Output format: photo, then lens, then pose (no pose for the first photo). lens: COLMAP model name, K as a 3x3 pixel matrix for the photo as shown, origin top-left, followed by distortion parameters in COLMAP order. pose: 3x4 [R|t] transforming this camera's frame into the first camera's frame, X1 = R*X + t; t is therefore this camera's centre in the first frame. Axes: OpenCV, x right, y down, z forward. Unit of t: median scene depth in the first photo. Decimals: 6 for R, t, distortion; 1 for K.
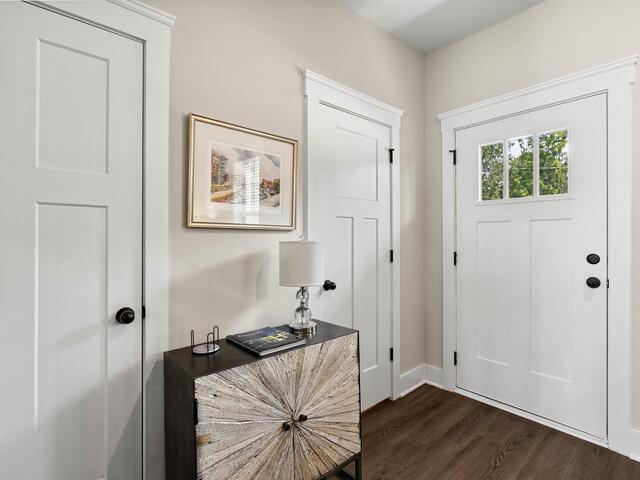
lens RADIAL K [[327.8, 0, 322.8], [0, 327.8, 237.4], [0, 0, 1]] dist [-0.014676, 0.006251]
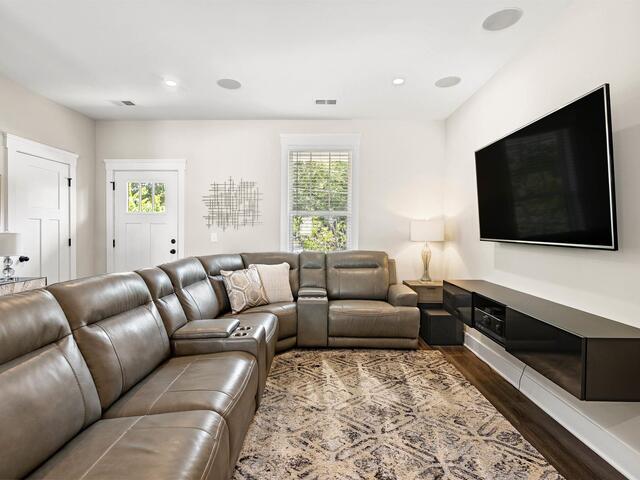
lens RADIAL K [[327.8, 0, 319.1], [0, 327.8, 240.8], [0, 0, 1]] dist [-0.014676, 0.006251]
pose [[0.670443, -0.006068, 0.741936, -0.176451], [-0.011666, 0.999757, 0.018718, 0.003608], [-0.741869, -0.021205, 0.670209, -1.093314]]
